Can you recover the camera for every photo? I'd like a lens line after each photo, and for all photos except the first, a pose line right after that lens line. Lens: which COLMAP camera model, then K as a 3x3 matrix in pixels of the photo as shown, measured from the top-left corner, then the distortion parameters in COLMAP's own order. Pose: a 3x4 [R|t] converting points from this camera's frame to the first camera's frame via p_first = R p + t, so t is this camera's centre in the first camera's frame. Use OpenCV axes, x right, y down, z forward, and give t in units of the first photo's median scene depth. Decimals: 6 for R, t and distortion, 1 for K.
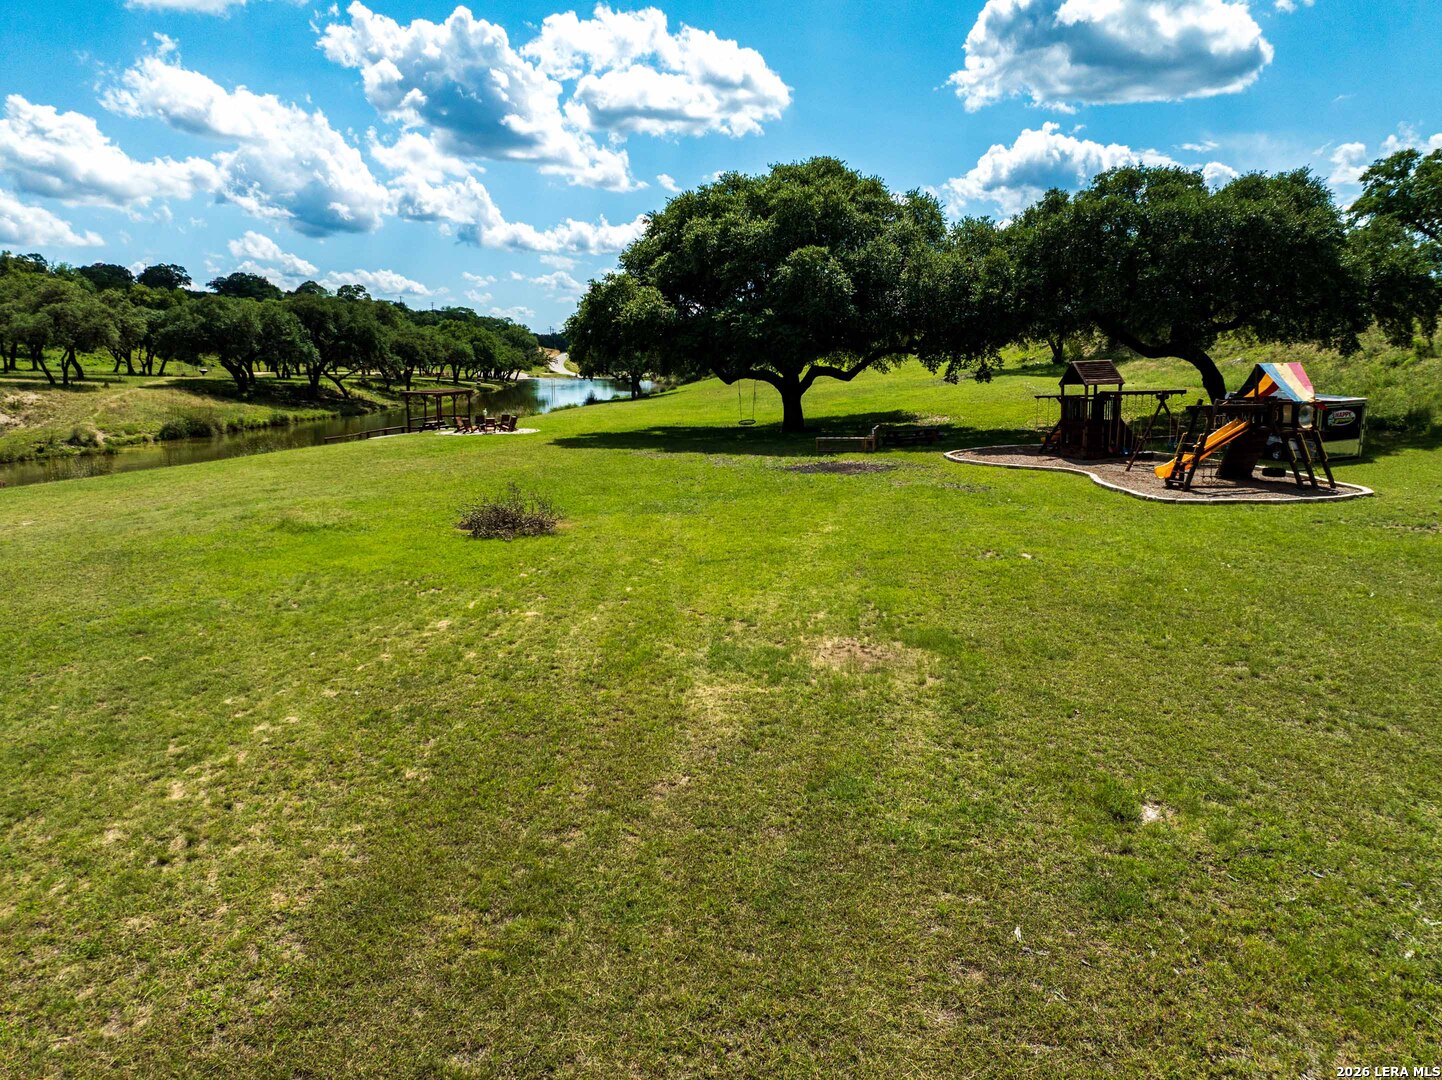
lens RADIAL K [[1015.5, 0, 720.0], [0, 1015.5, 537.0], [0, 0, 1]] dist [-0.052186, 0.025819]
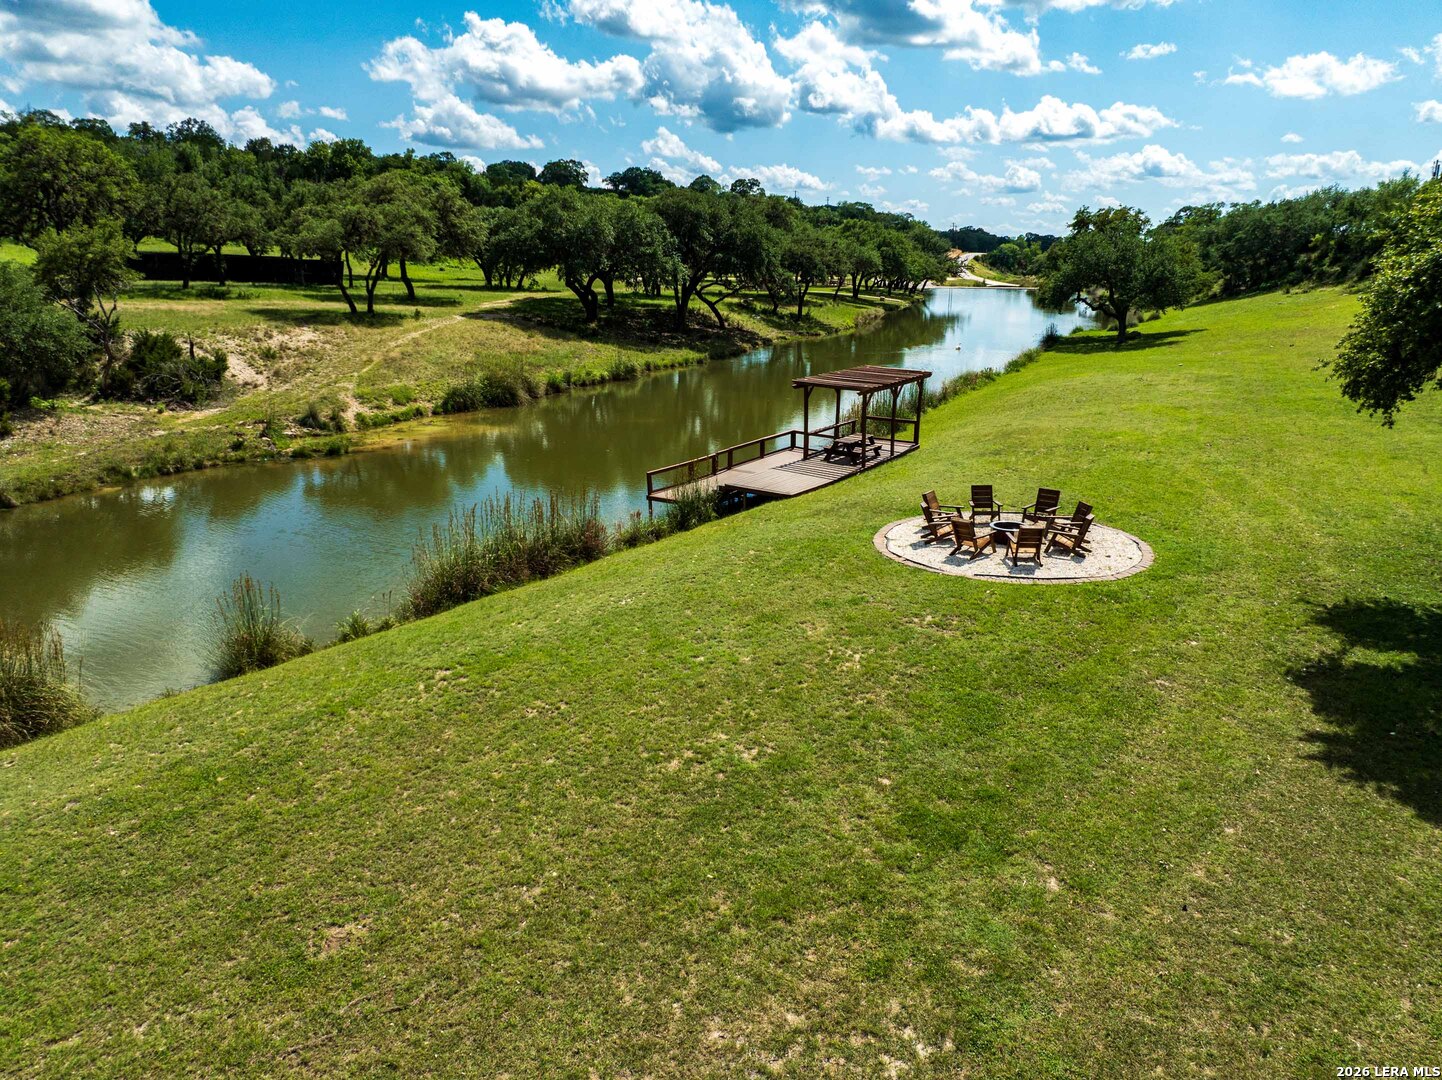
lens RADIAL K [[1015.5, 0, 720.0], [0, 1015.5, 537.0], [0, 0, 1]] dist [-0.052186, 0.025819]
pose [[0.932448, 0.099768, -0.347257, -0.089839], [-0.065384, 0.991846, 0.109394, -0.064139], [0.355339, -0.079299, 0.931368, 0.272553]]
